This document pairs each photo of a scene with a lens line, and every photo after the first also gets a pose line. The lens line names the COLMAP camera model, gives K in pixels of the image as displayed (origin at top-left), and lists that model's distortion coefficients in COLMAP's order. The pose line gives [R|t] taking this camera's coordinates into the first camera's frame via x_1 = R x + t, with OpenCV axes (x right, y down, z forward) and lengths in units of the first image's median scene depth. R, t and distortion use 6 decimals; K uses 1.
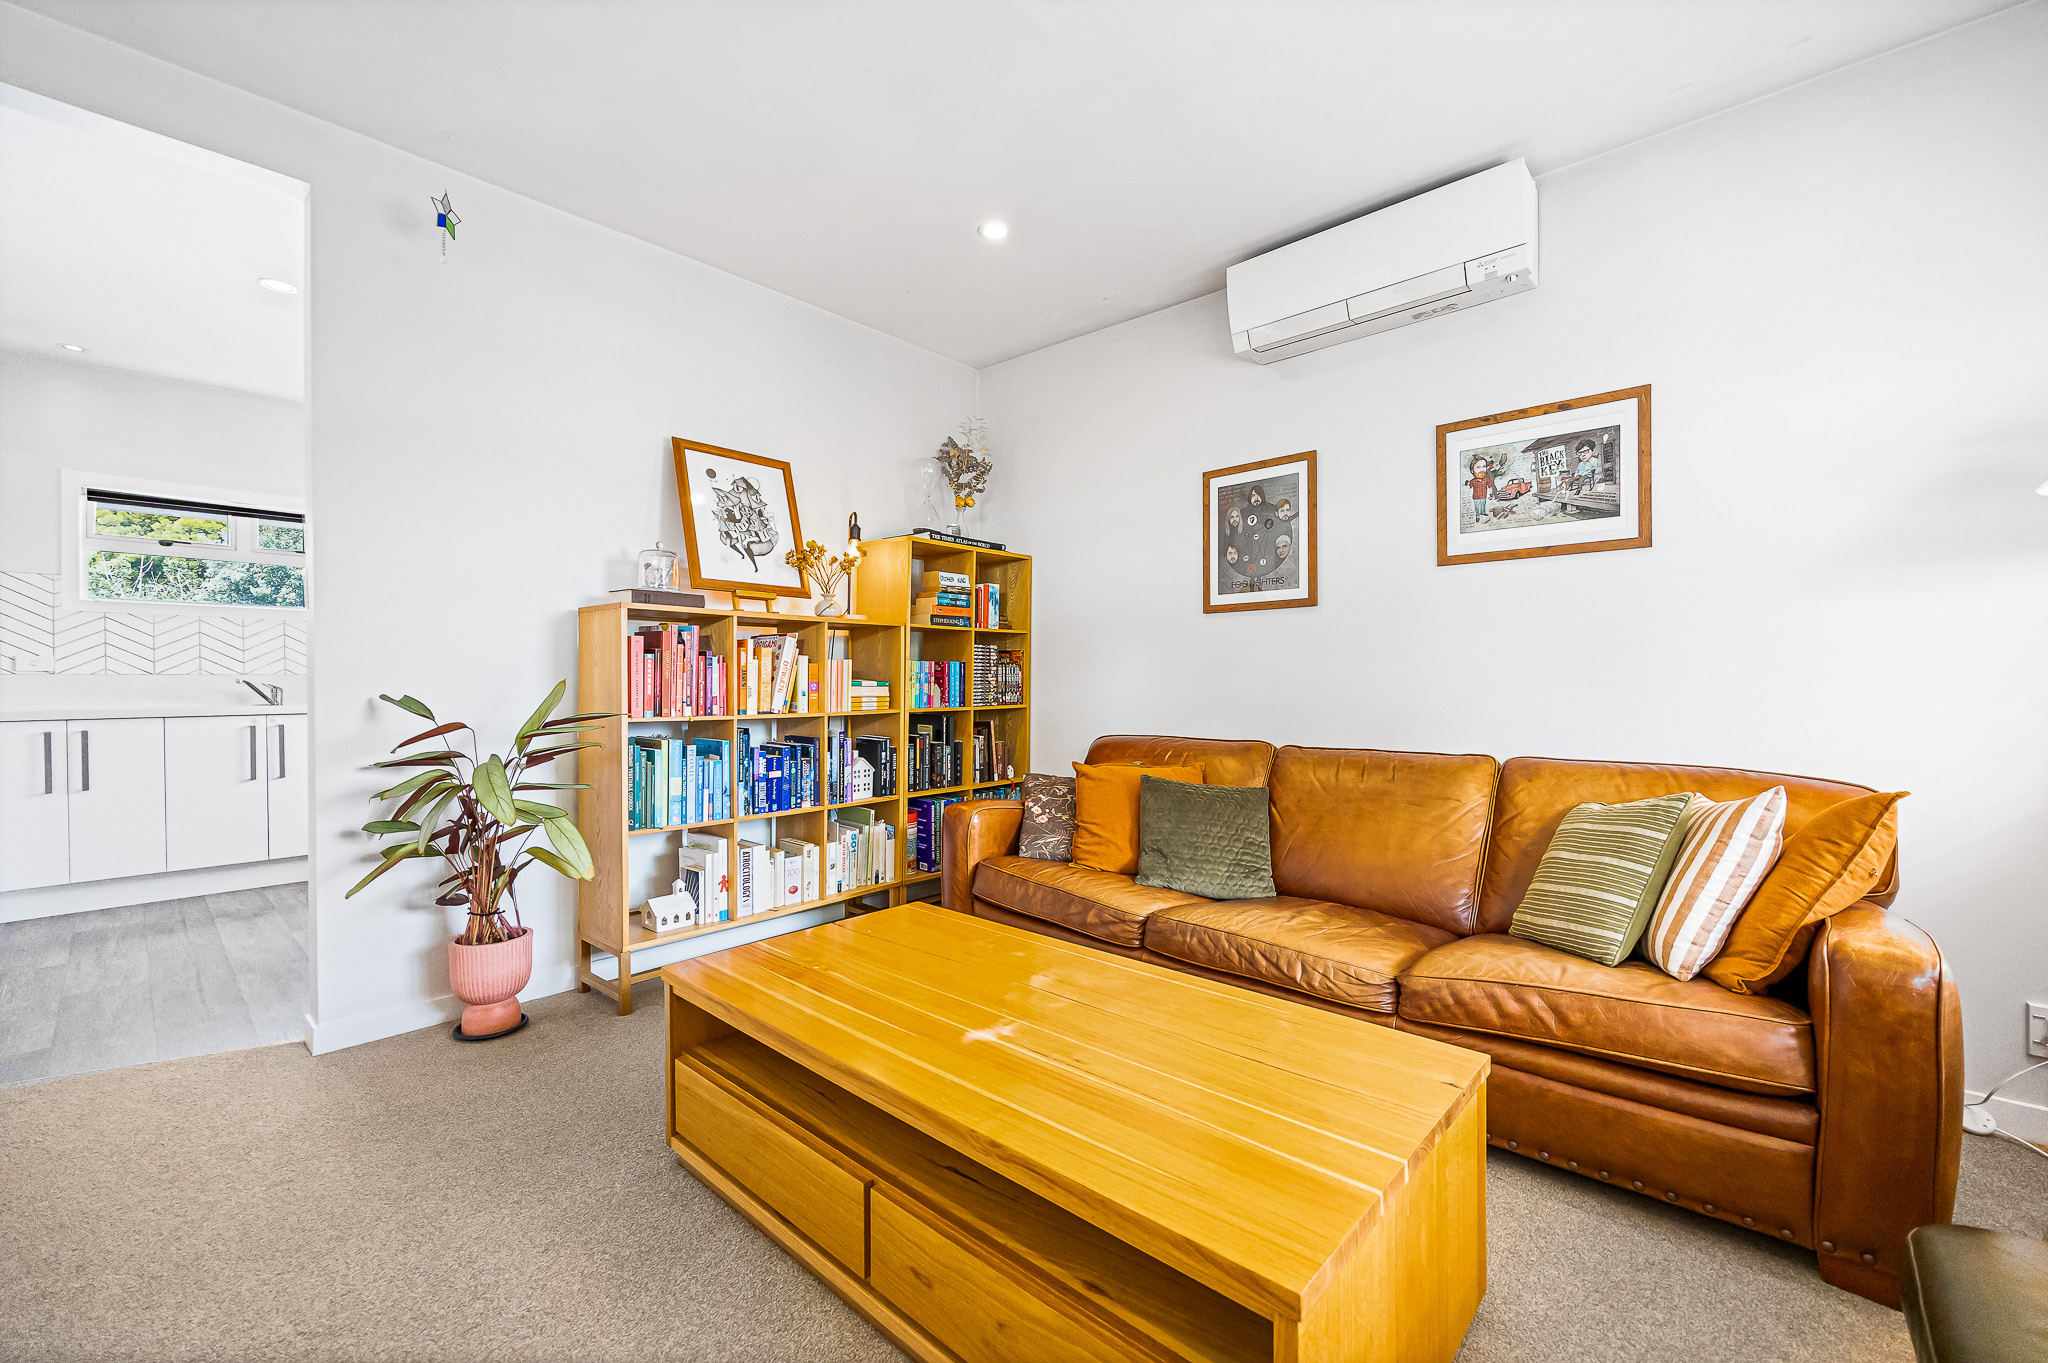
lens RADIAL K [[837.8, 0, 1041.2], [0, 837.8, 681.2], [0, 0, 1]] dist [-0.001540, -0.000799]
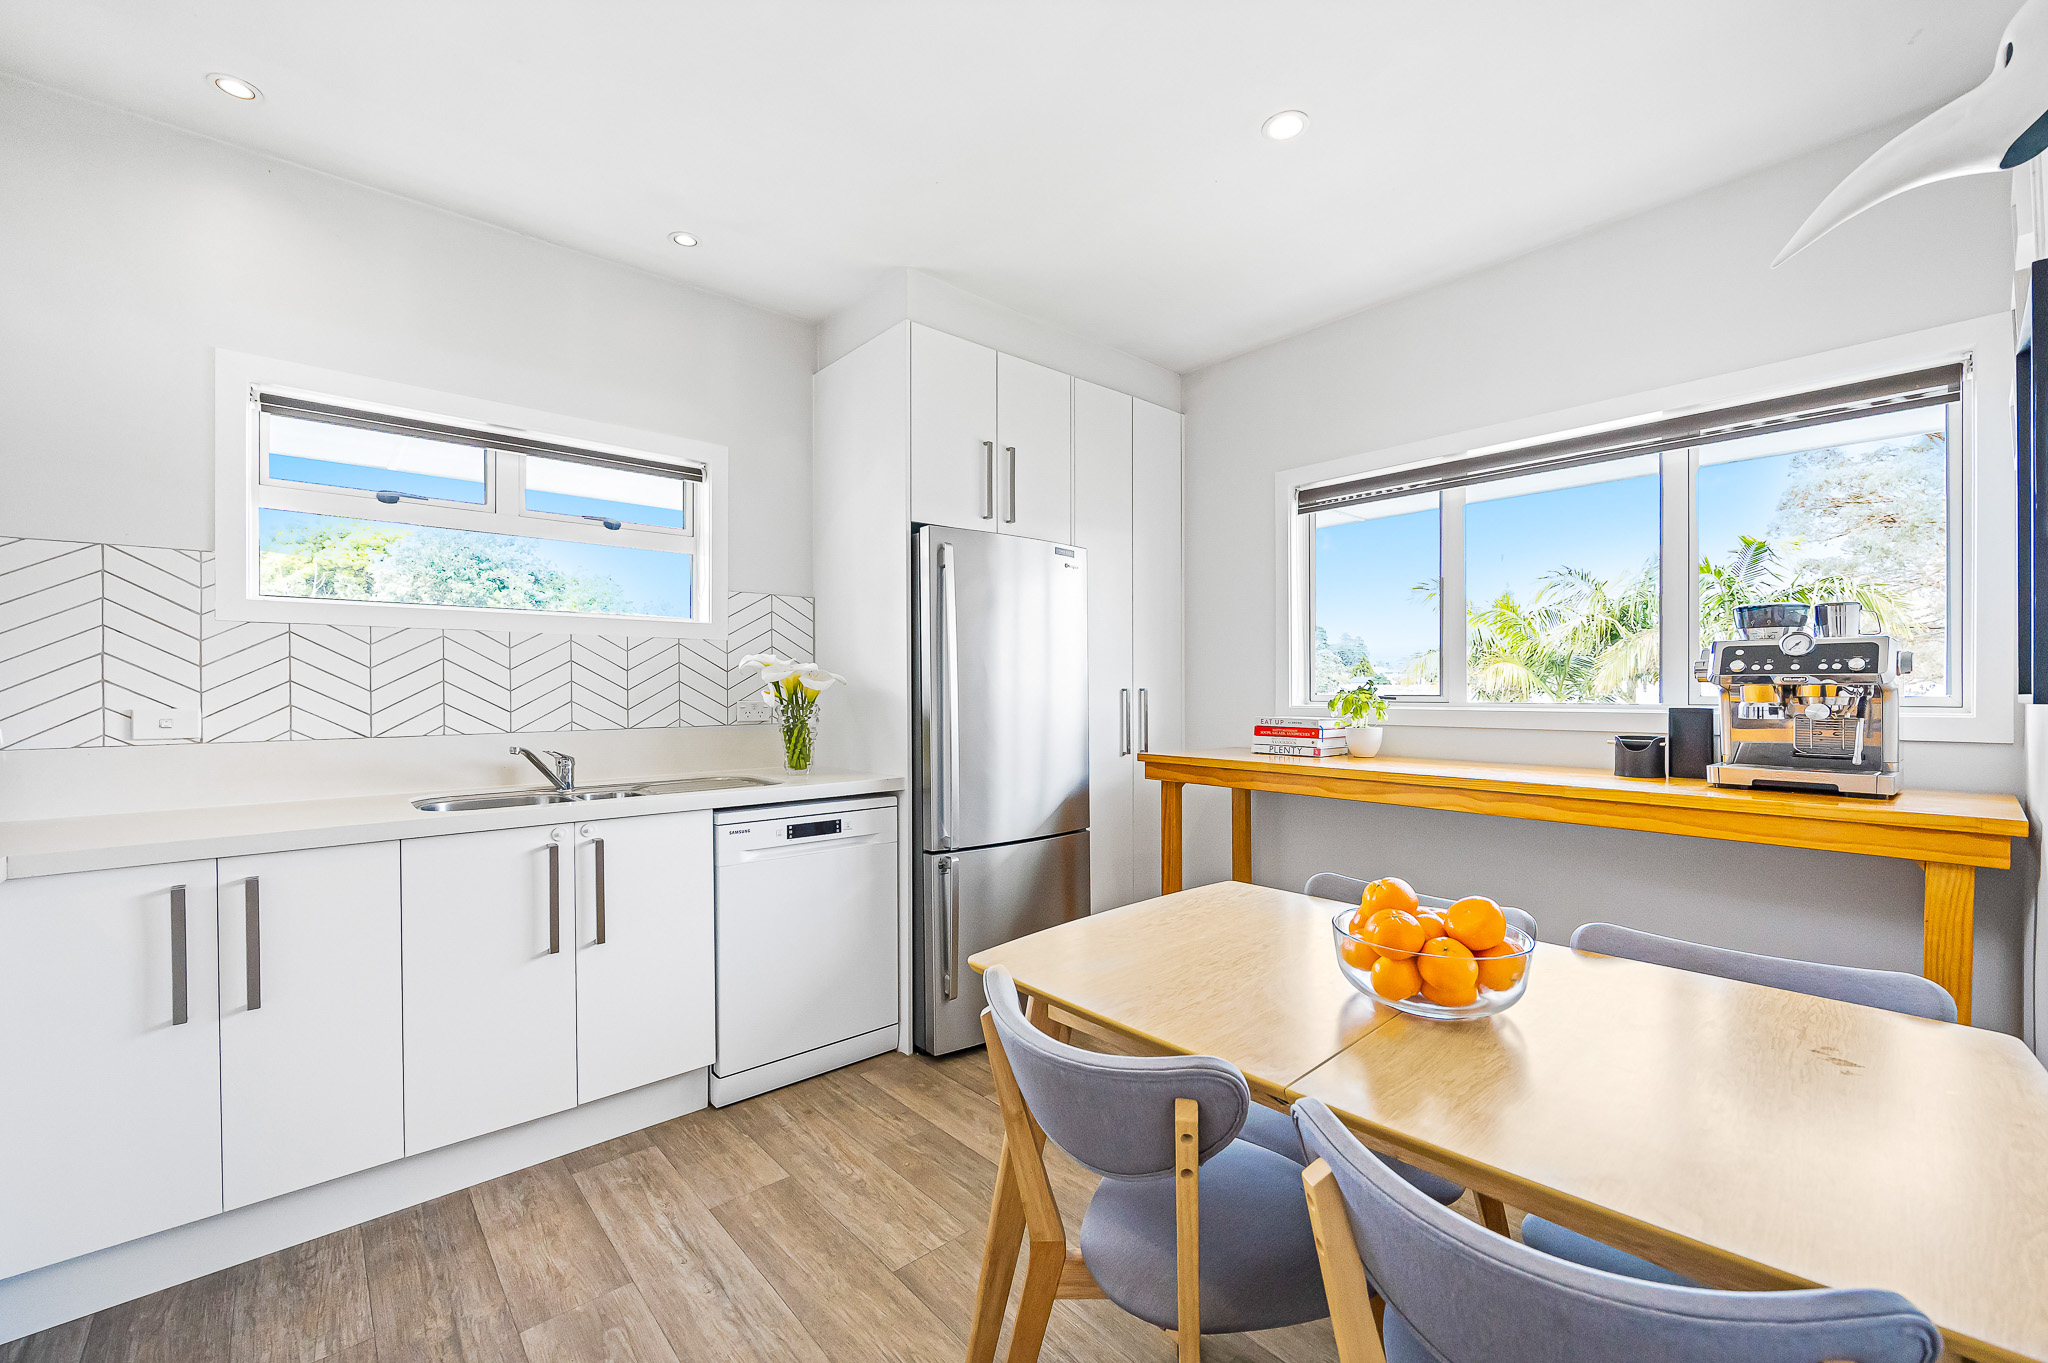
lens RADIAL K [[837.8, 0, 1022.0], [0, 837.8, 692.3], [0, 0, 1]] dist [-0.001540, -0.000799]
pose [[0.993086, 0.001282, -0.117383, -0.841431], [-0.001251, 0.999999, 0.000341, -0.054910], [0.117383, -0.000192, 0.993087, 0.743375]]
